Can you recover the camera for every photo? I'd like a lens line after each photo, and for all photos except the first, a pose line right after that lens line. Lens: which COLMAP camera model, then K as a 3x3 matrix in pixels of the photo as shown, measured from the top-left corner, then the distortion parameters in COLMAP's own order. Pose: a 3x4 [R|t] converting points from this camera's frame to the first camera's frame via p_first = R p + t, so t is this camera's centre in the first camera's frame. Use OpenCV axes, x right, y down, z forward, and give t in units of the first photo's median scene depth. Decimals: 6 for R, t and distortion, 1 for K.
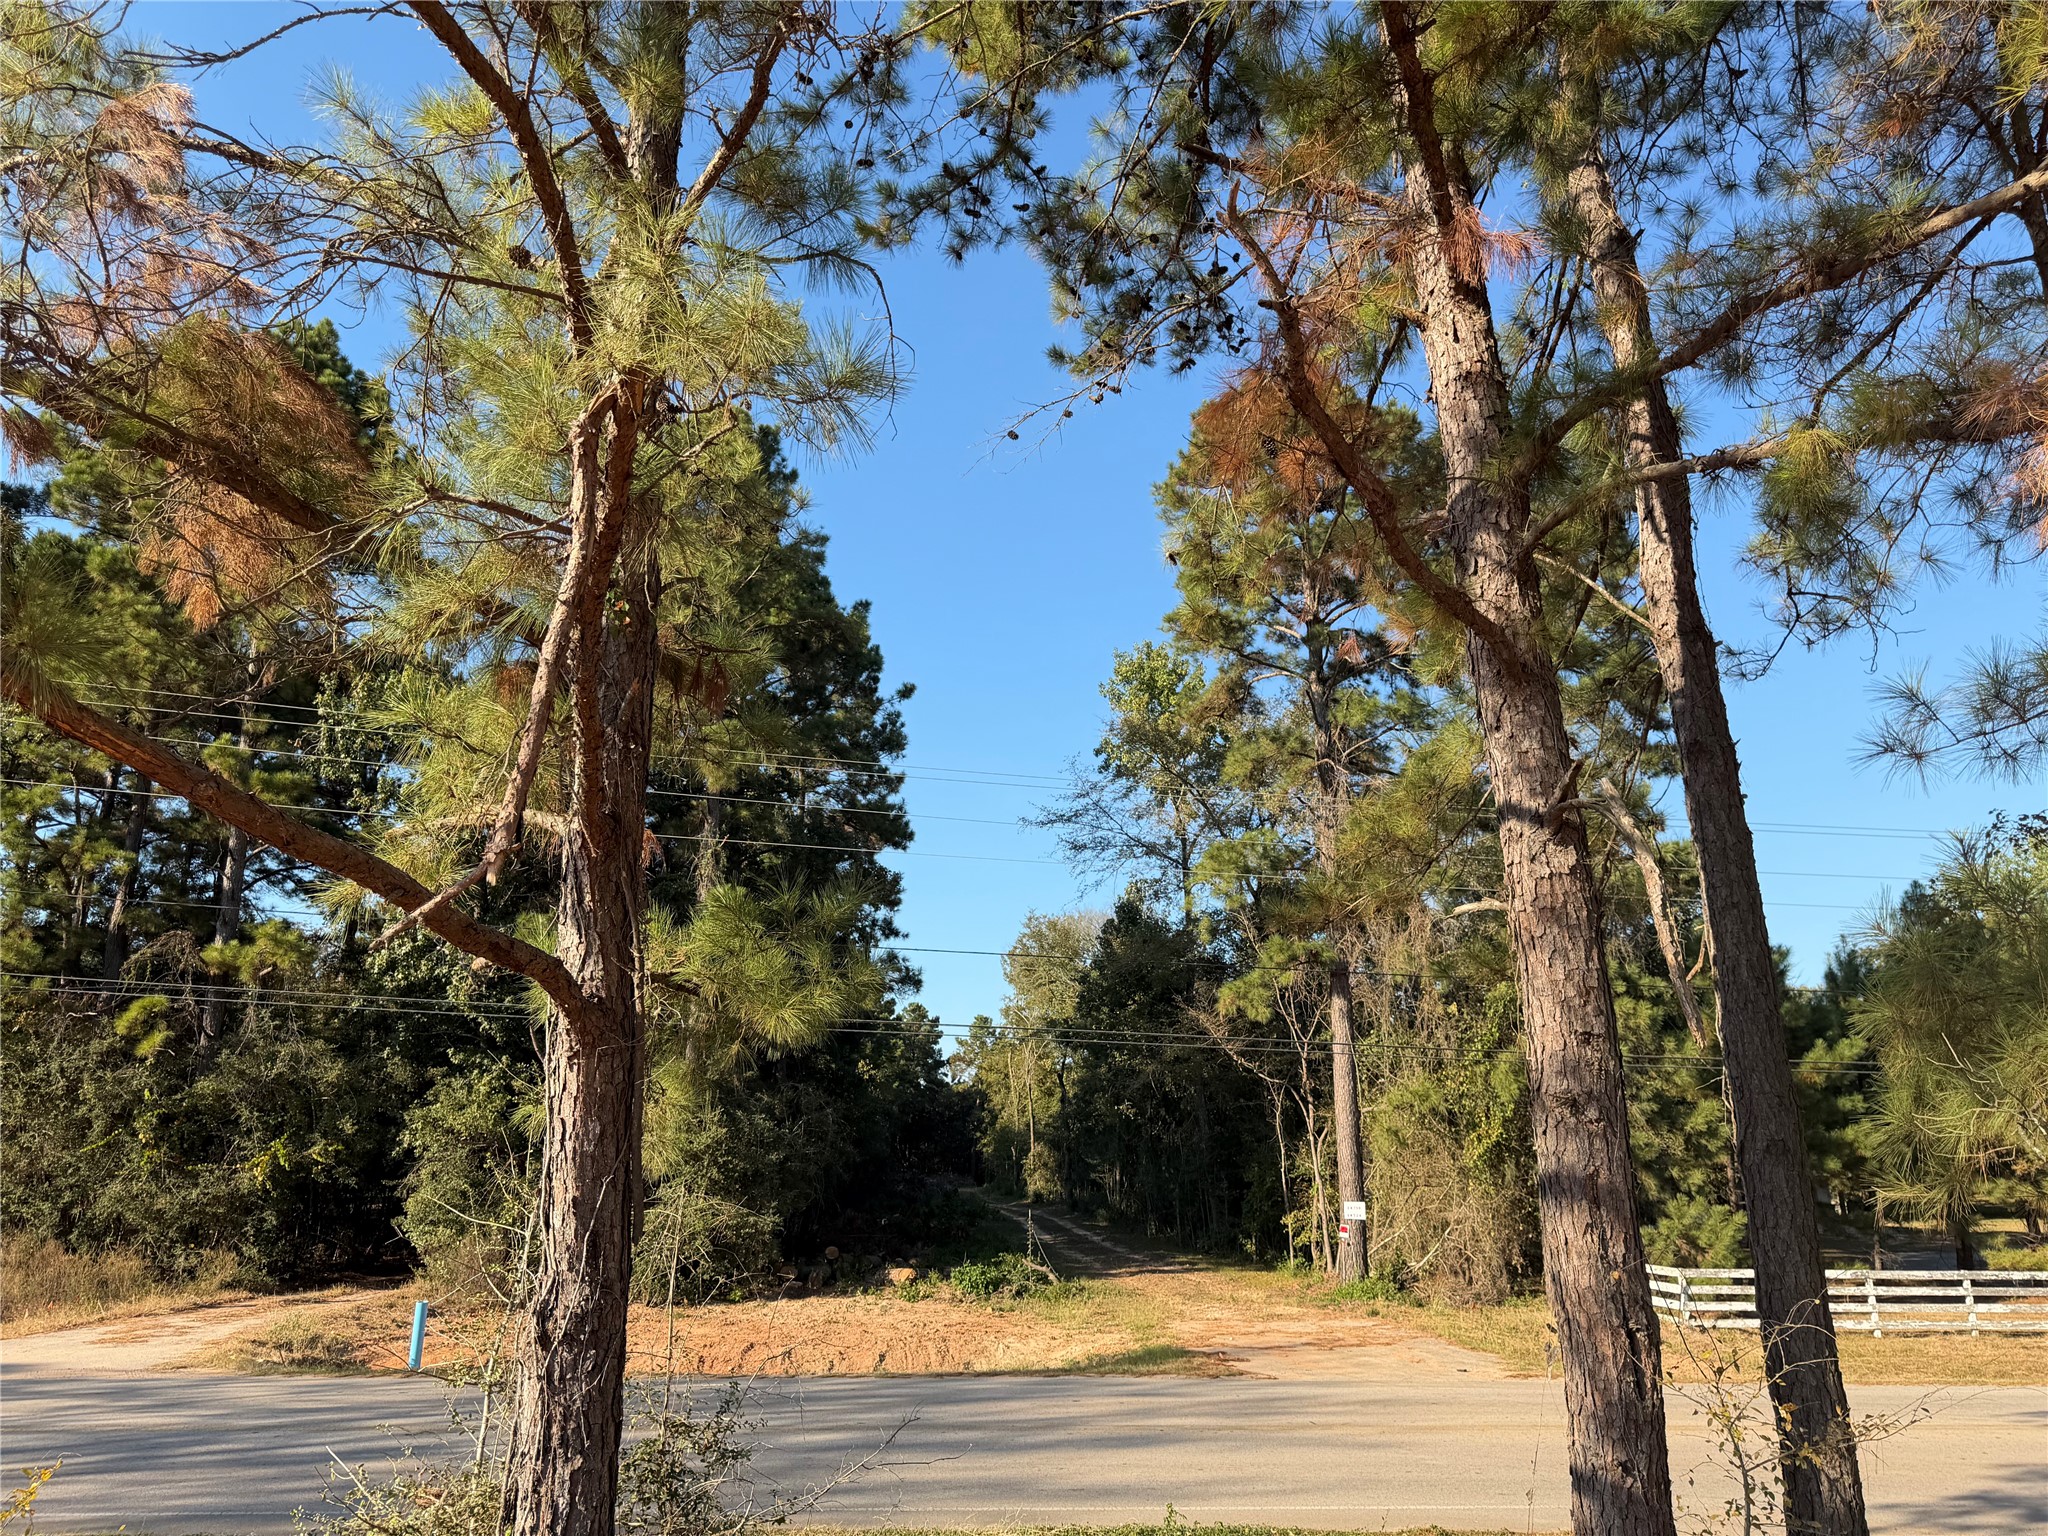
lens RADIAL K [[1451.7, 0, 1017.6], [0, 1451.7, 743.6], [0, 0, 1]] dist [0.024422, -0.031354]
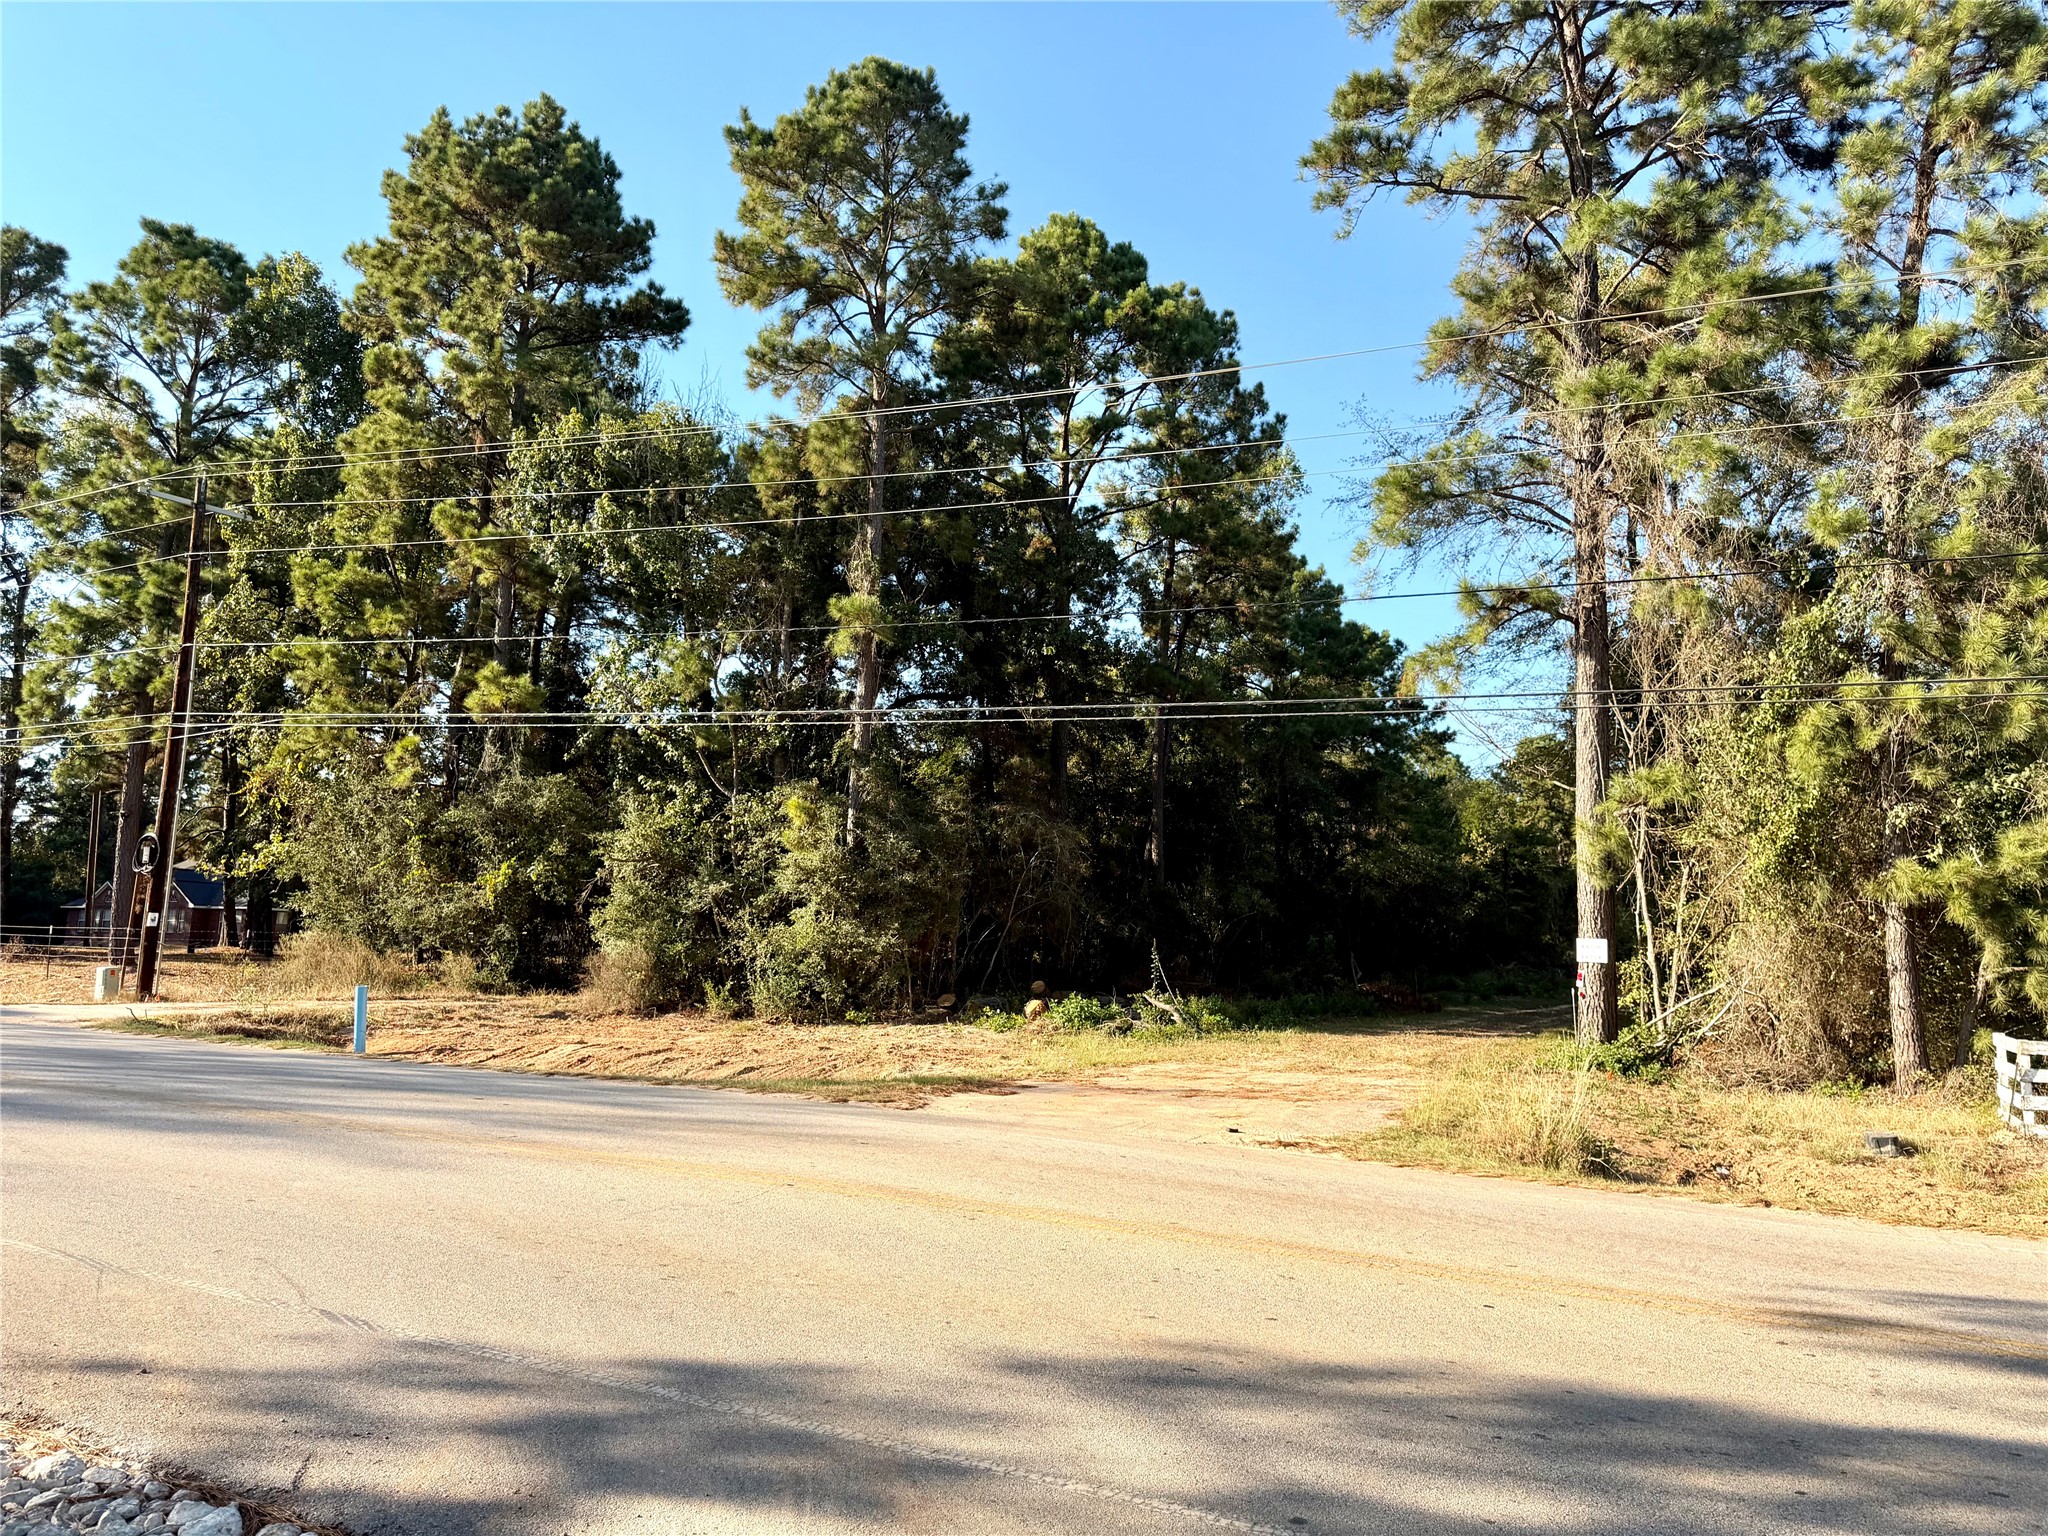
lens RADIAL K [[1451.7, 0, 1026.7], [0, 1451.7, 751.7], [0, 0, 1]] dist [0.024422, -0.031354]
pose [[0.828756, -0.055553, -0.556846, 0.452704], [0.130341, 0.986856, 0.095534, 0.140392], [0.544220, -0.151754, 0.825103, 0.326256]]
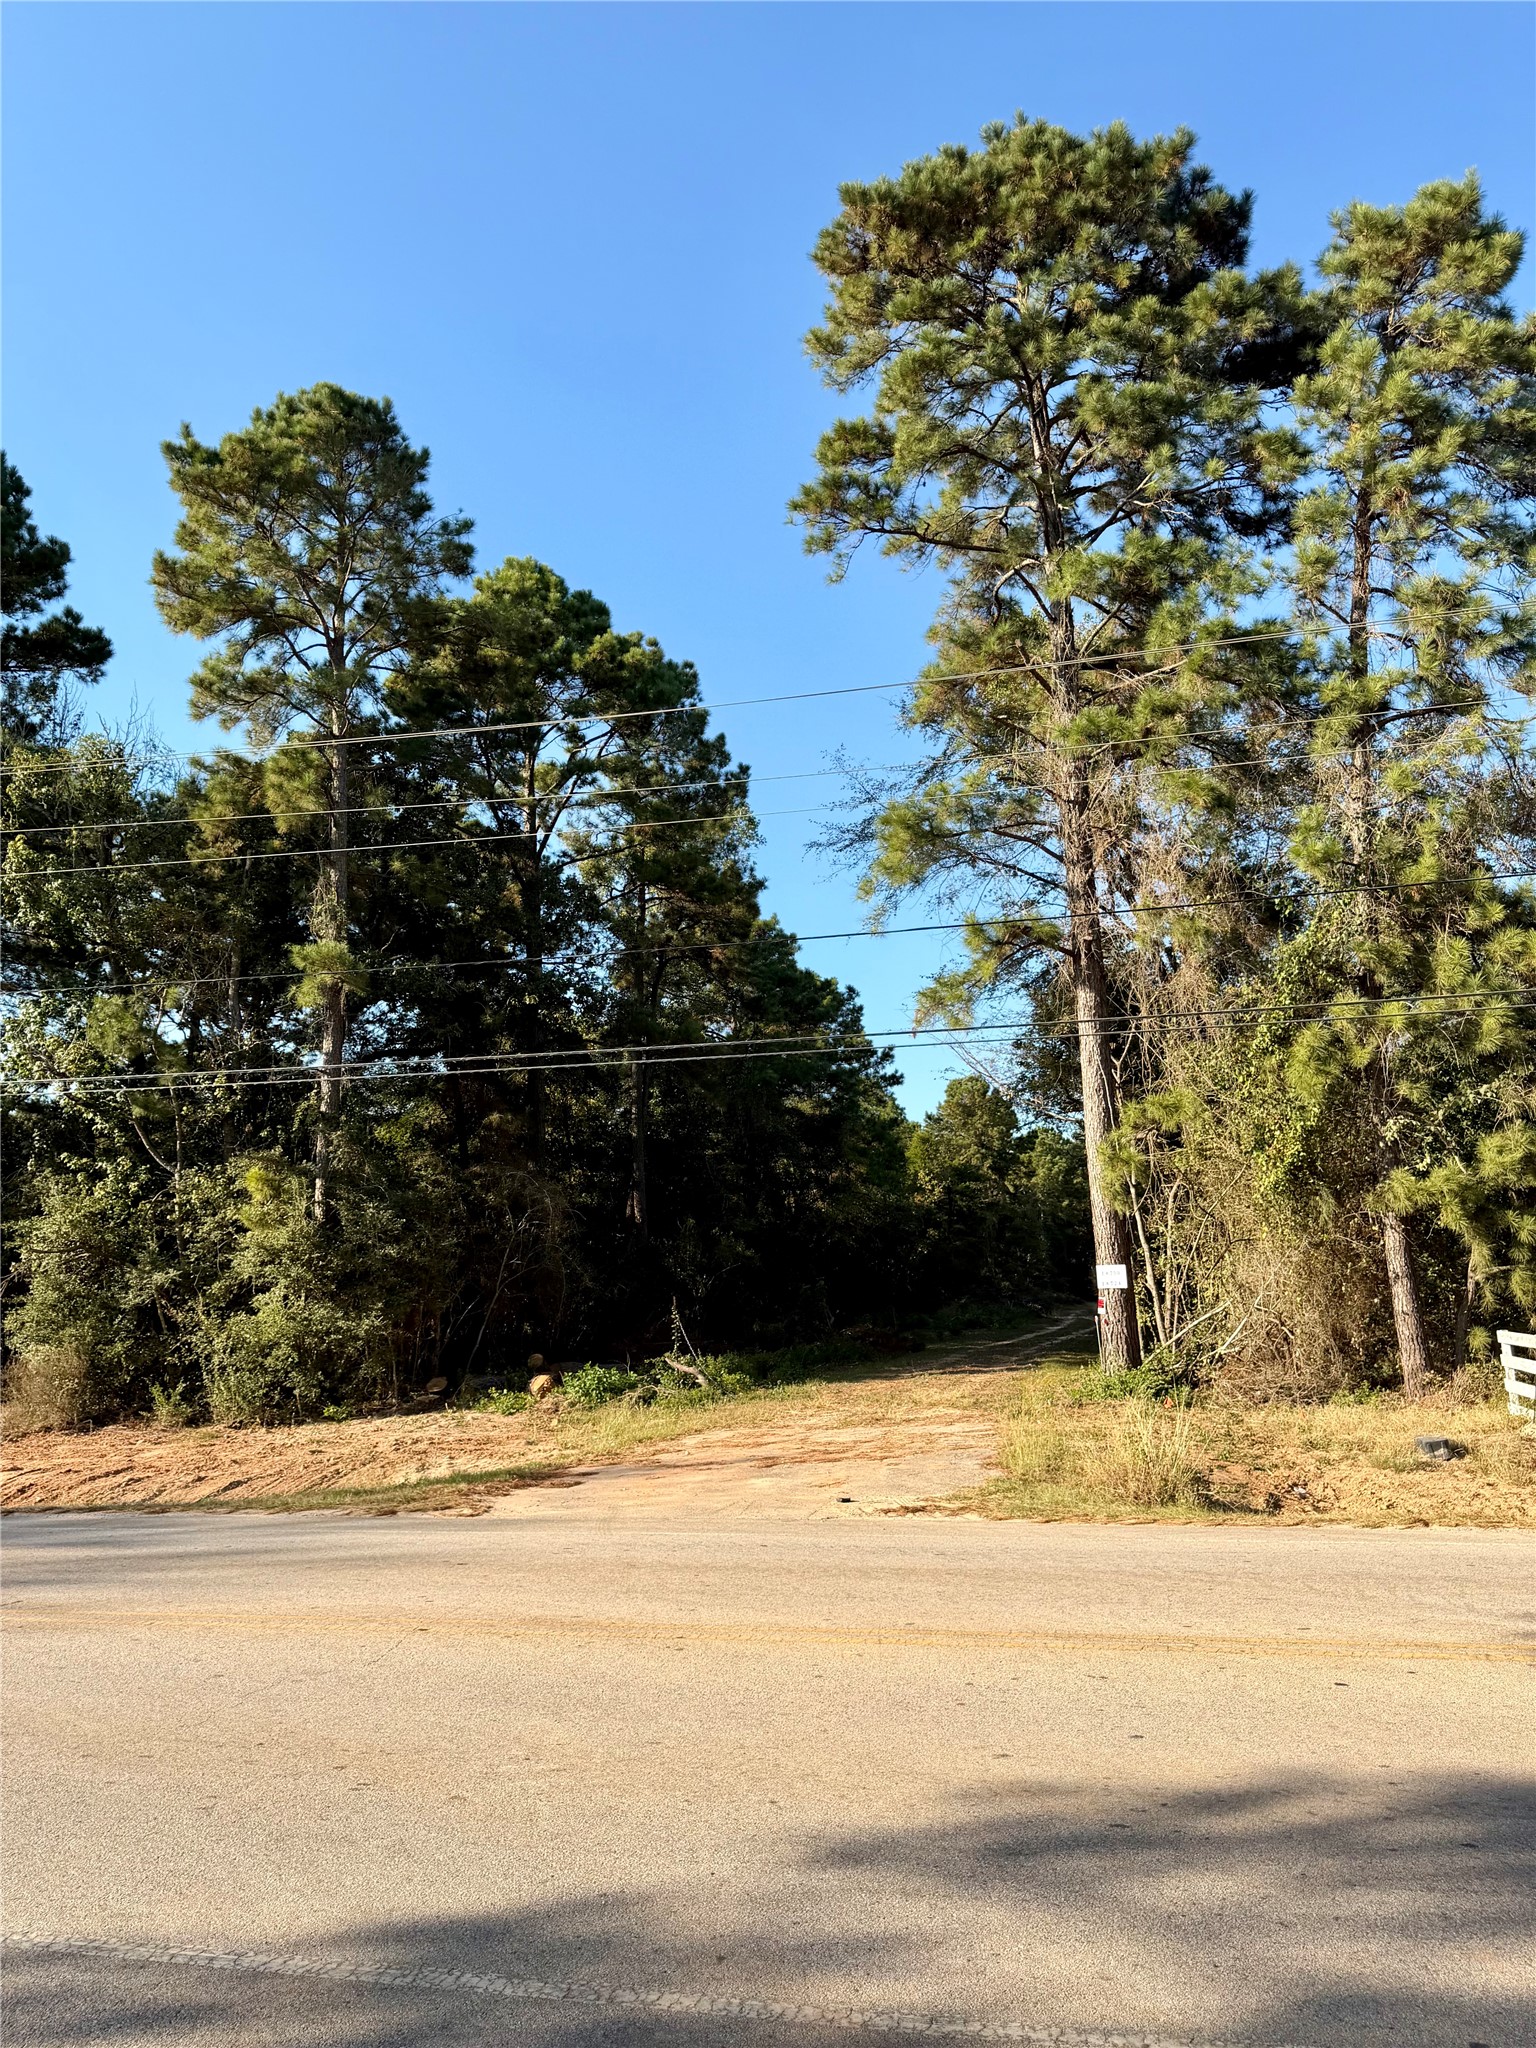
lens RADIAL K [[1451.7, 0, 785.6], [0, 1451.7, 1002.3], [0, 0, 1]] dist [0.024422, -0.031354]
pose [[0.928496, -0.118724, -0.351852, 0.392035], [0.147209, 0.987562, 0.055237, 0.143085], [0.340917, -0.103083, 0.934424, 0.339947]]
